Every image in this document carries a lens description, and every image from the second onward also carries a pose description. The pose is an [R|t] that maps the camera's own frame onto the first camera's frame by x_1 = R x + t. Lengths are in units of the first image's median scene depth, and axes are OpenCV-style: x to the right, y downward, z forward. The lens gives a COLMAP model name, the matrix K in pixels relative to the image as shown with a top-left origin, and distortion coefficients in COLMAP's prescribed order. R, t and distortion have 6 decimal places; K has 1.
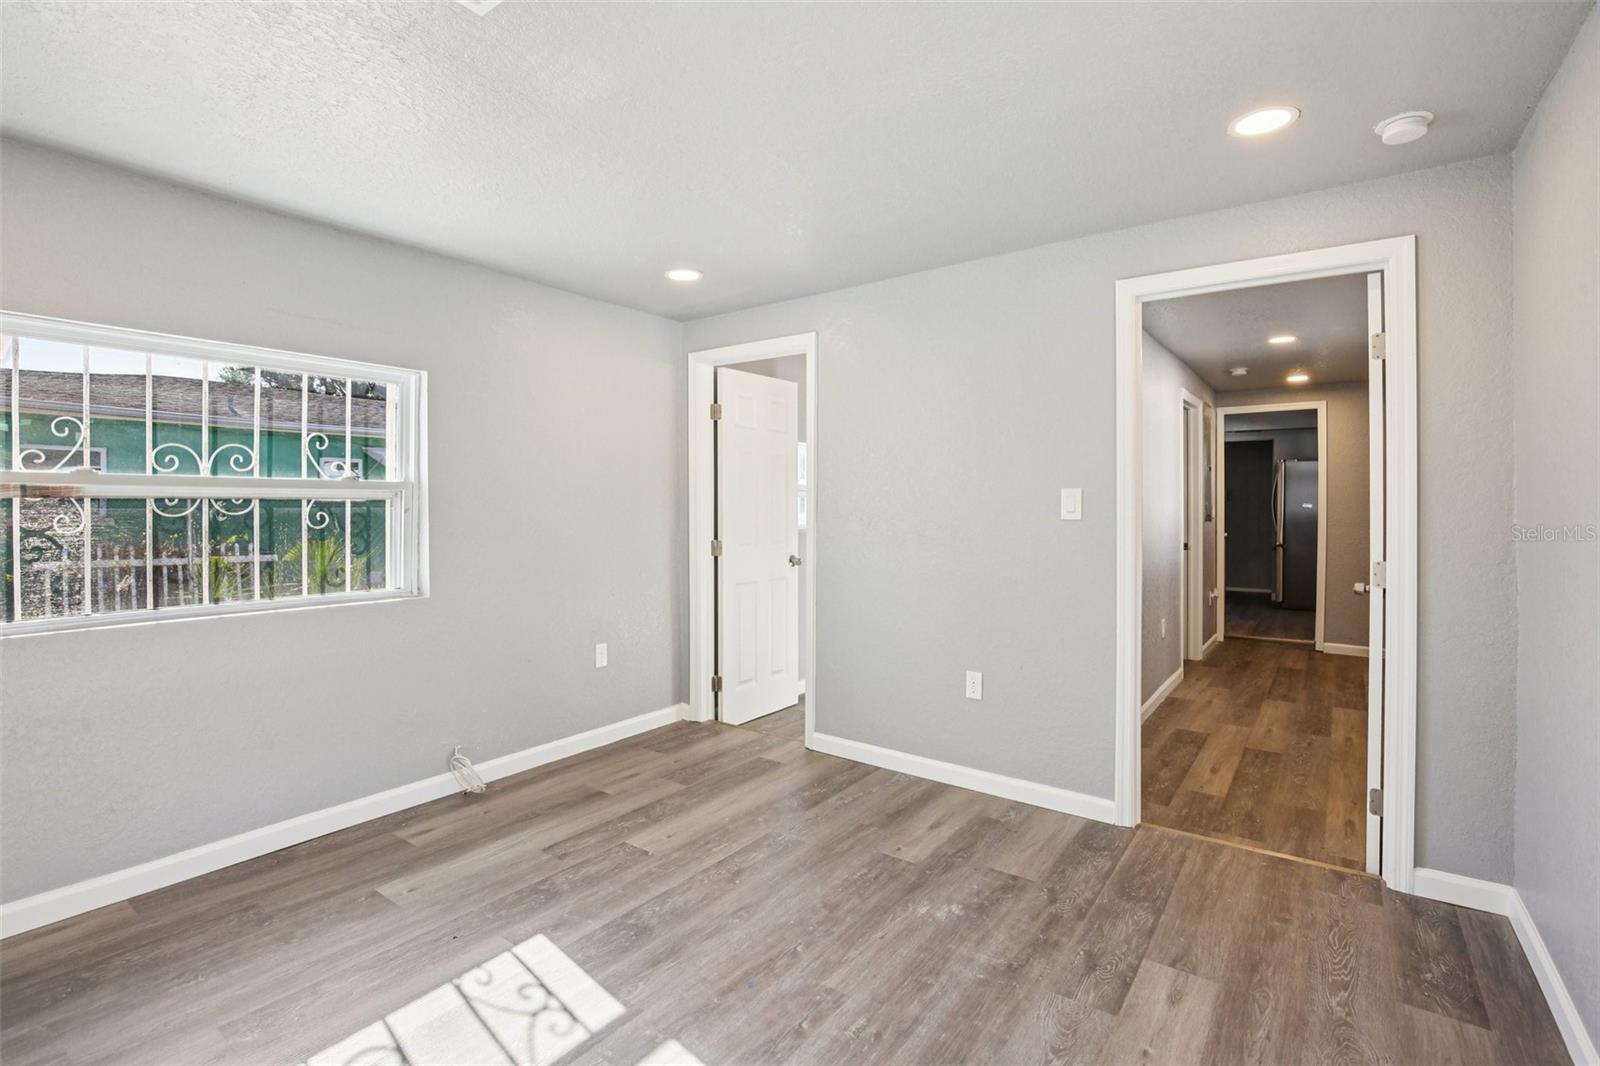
lens RADIAL K [[741.6, 0, 812.4], [0, 741.6, 497.9], [0, 0, 1]] dist [-0.000609, -0.000165]
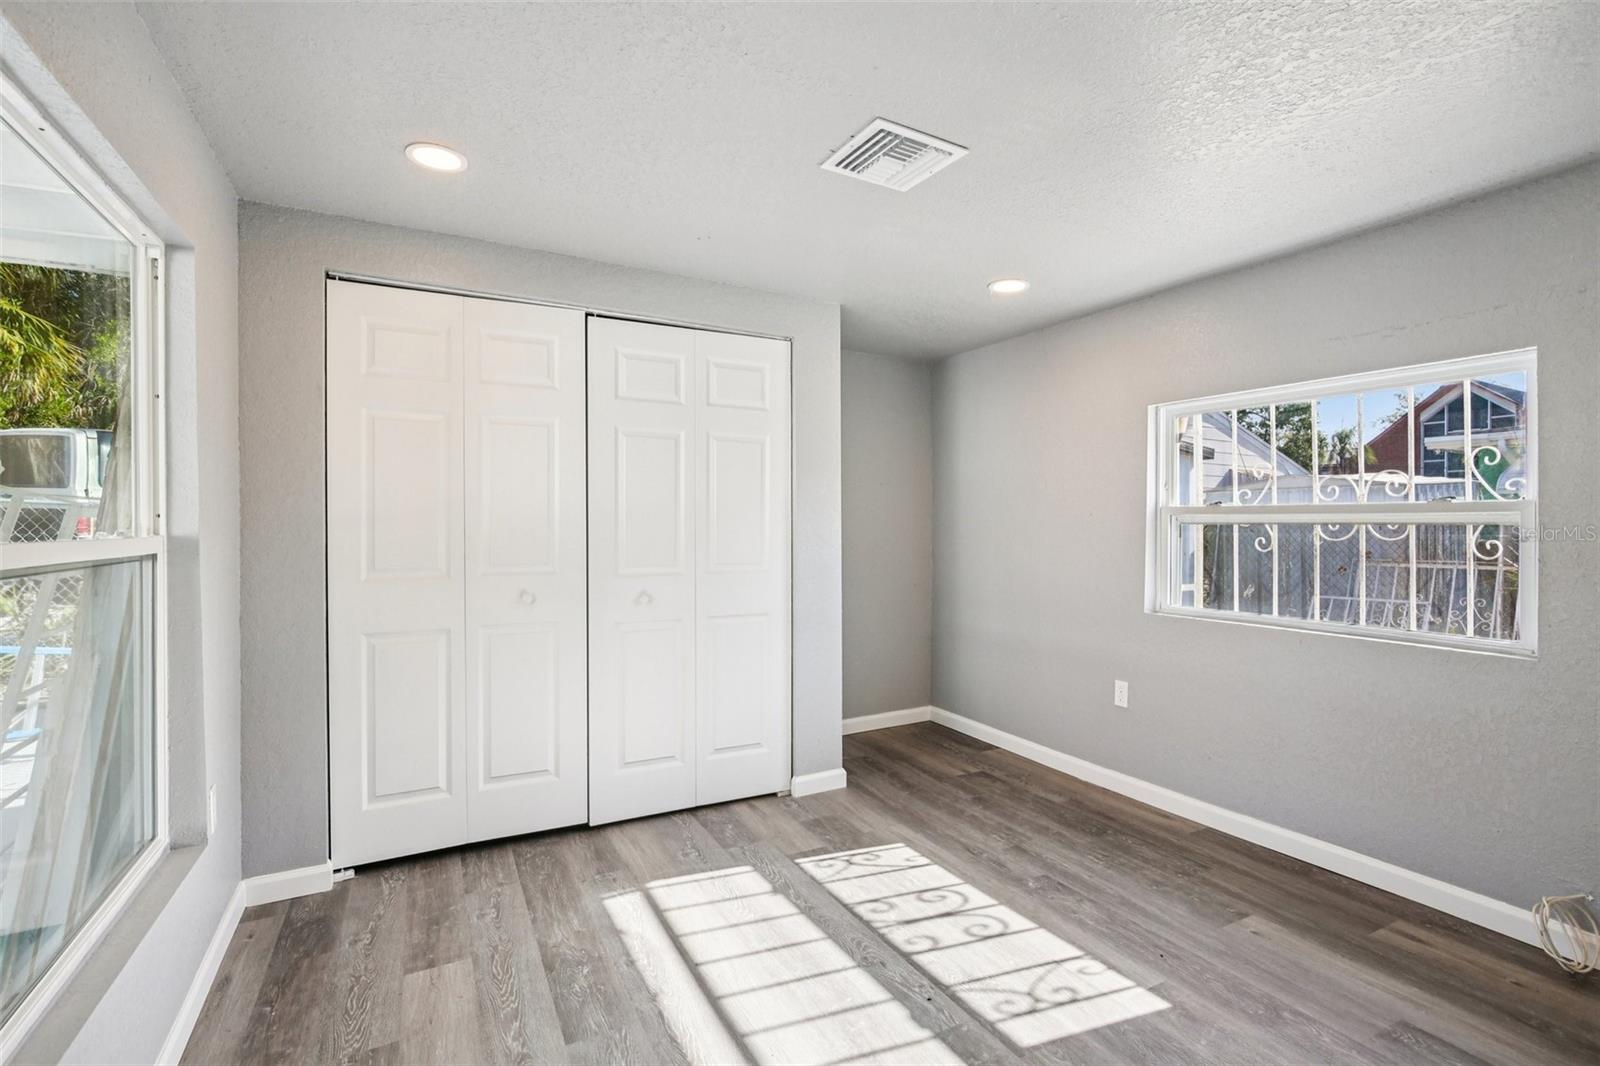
lens RADIAL K [[741.6, 0, 799.2], [0, 741.6, 519.7], [0, 0, 1]] dist [-0.000609, -0.000165]
pose [[-0.397451, -0.011575, -0.917550, 0.537773], [-0.009480, 0.999919, -0.008508, 0.013724], [0.917574, 0.005317, -0.397529, 0.795925]]
